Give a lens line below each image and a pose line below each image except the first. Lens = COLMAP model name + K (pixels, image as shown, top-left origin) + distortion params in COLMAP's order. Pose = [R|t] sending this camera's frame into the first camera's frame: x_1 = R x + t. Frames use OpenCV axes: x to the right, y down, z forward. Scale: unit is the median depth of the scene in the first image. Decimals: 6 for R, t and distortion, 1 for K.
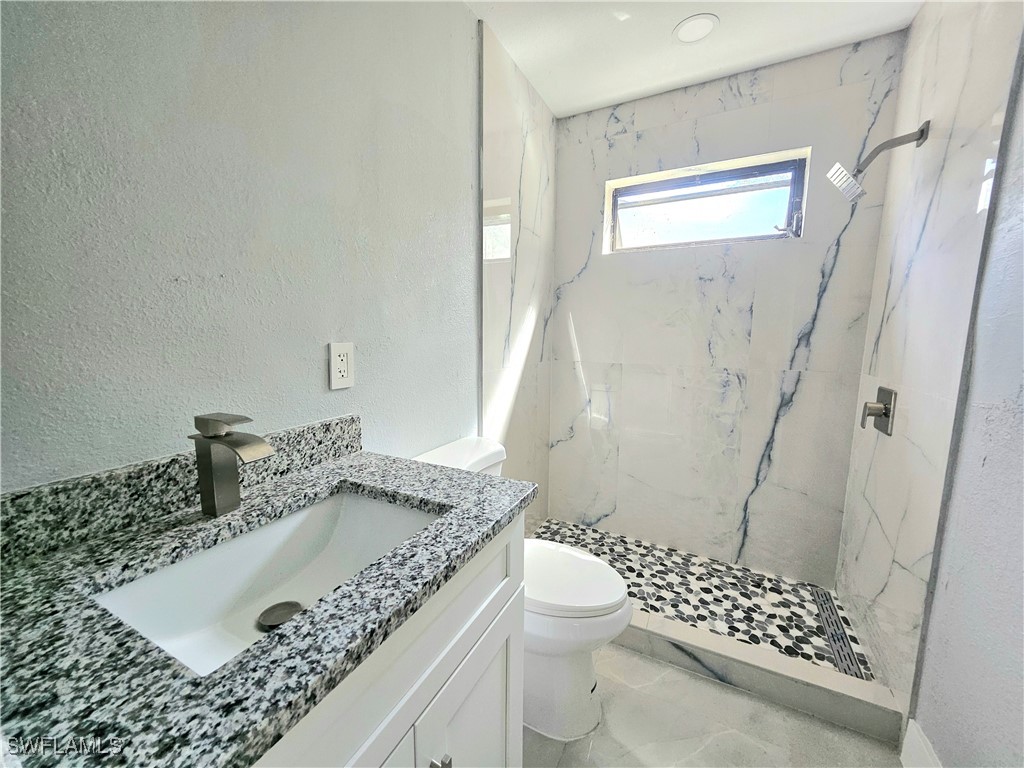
lens RADIAL K [[406.3, 0, 505.0], [0, 406.3, 384.6], [0, 0, 1]] dist [0.003130, -0.000084]
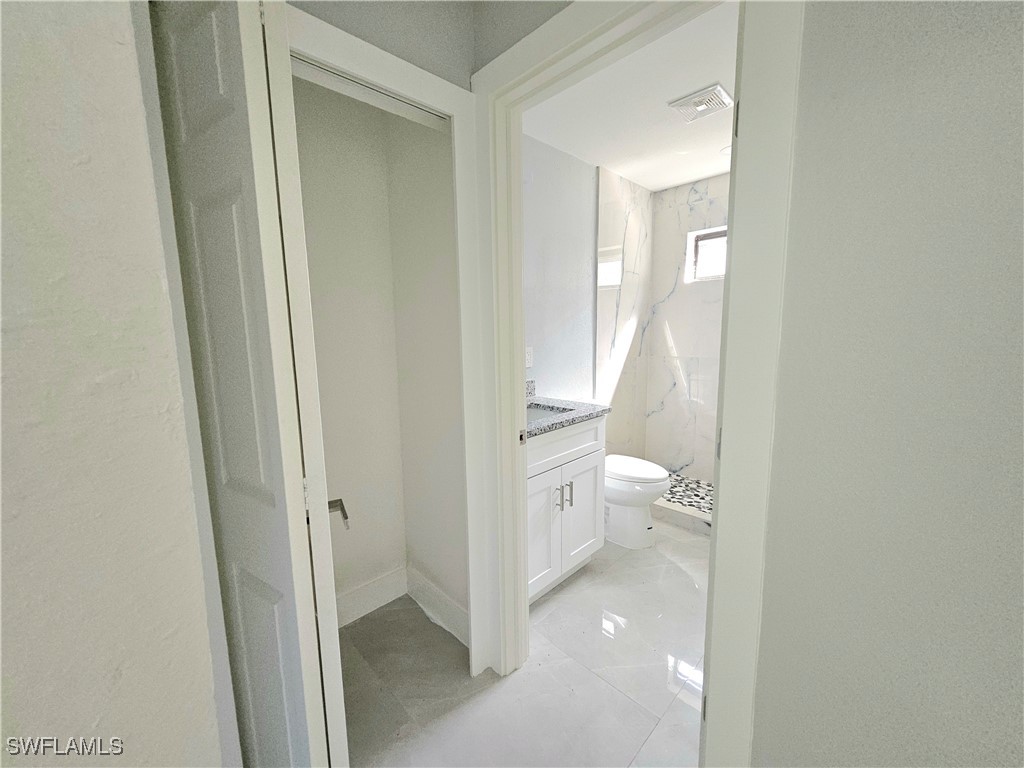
lens RADIAL K [[406.3, 0, 505.0], [0, 406.3, 384.6], [0, 0, 1]] dist [0.003130, -0.000084]
pose [[0.949090, 0.021170, -0.314293, 0.097046], [-0.018878, 0.999768, 0.010335, 0.043422], [0.314439, -0.003875, 0.949270, -0.607491]]
